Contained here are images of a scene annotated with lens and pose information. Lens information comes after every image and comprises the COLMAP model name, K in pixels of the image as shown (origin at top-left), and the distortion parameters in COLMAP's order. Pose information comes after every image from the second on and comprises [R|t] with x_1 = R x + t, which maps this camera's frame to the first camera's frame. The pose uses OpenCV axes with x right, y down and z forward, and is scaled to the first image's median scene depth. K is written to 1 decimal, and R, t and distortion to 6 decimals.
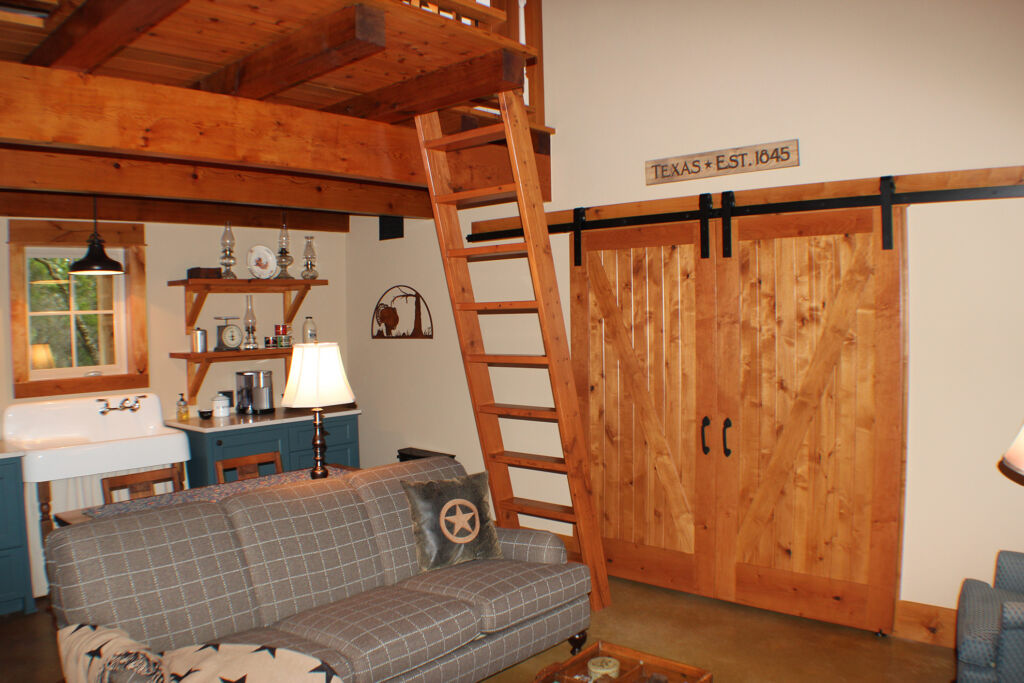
lens RADIAL K [[802.3, 0, 512.0], [0, 802.3, 341.5], [0, 0, 1]] dist [-0.209054, 0.073993]
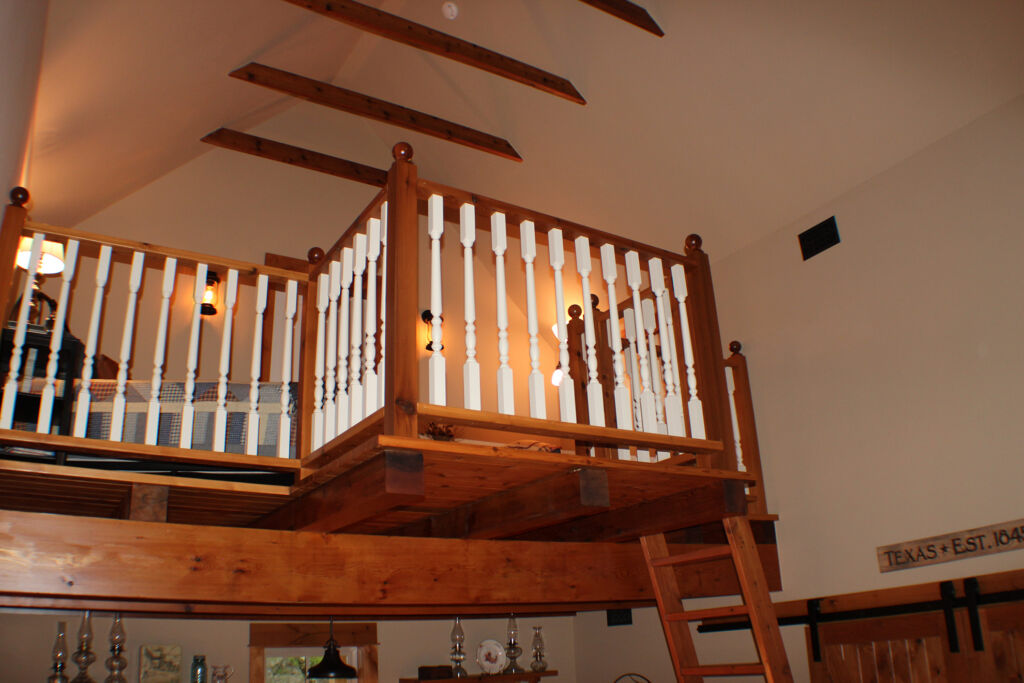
lens RADIAL K [[802.3, 0, 512.0], [0, 802.3, 341.5], [0, 0, 1]] dist [-0.209054, 0.073993]
pose [[0.962712, -0.119262, -0.242822, -0.005377], [0.018666, 0.924726, -0.380175, -0.129435], [0.269884, 0.361466, 0.892471, -0.035563]]
